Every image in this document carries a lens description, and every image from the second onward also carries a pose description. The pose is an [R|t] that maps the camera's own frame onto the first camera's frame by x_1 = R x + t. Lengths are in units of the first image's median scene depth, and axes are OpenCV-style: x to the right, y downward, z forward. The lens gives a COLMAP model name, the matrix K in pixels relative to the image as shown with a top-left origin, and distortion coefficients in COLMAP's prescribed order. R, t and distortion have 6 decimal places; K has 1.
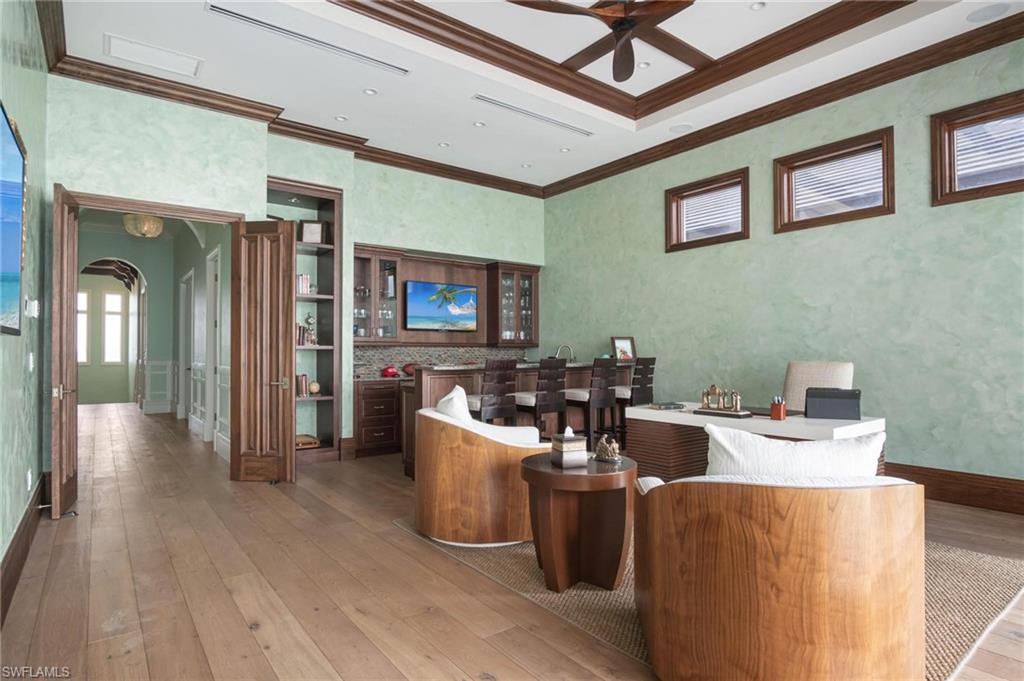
lens RADIAL K [[553.6, 0, 525.7], [0, 553.6, 346.3], [0, 0, 1]] dist [-0.020580, 0.005501]
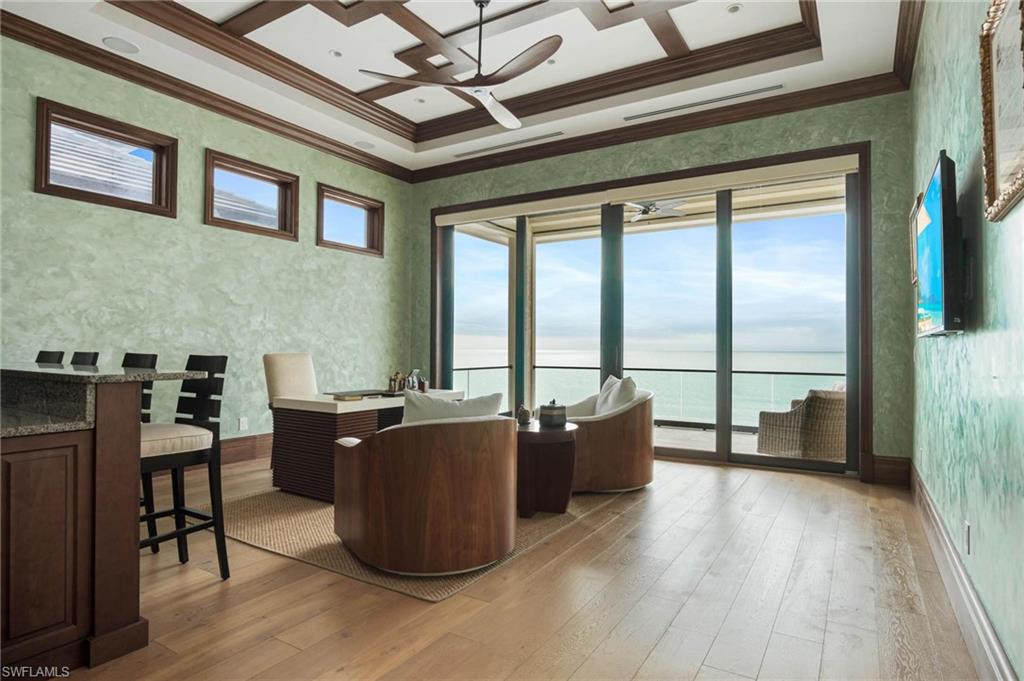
lens RADIAL K [[553.6, 0, 490.3], [0, 553.6, 331.5], [0, 0, 1]] dist [-0.020580, 0.005501]
pose [[-0.311238, 0.030845, 0.949831, -0.576421], [-0.014943, 0.999191, -0.037345, 0.014610], [-0.950215, -0.025817, -0.310525, 0.750164]]
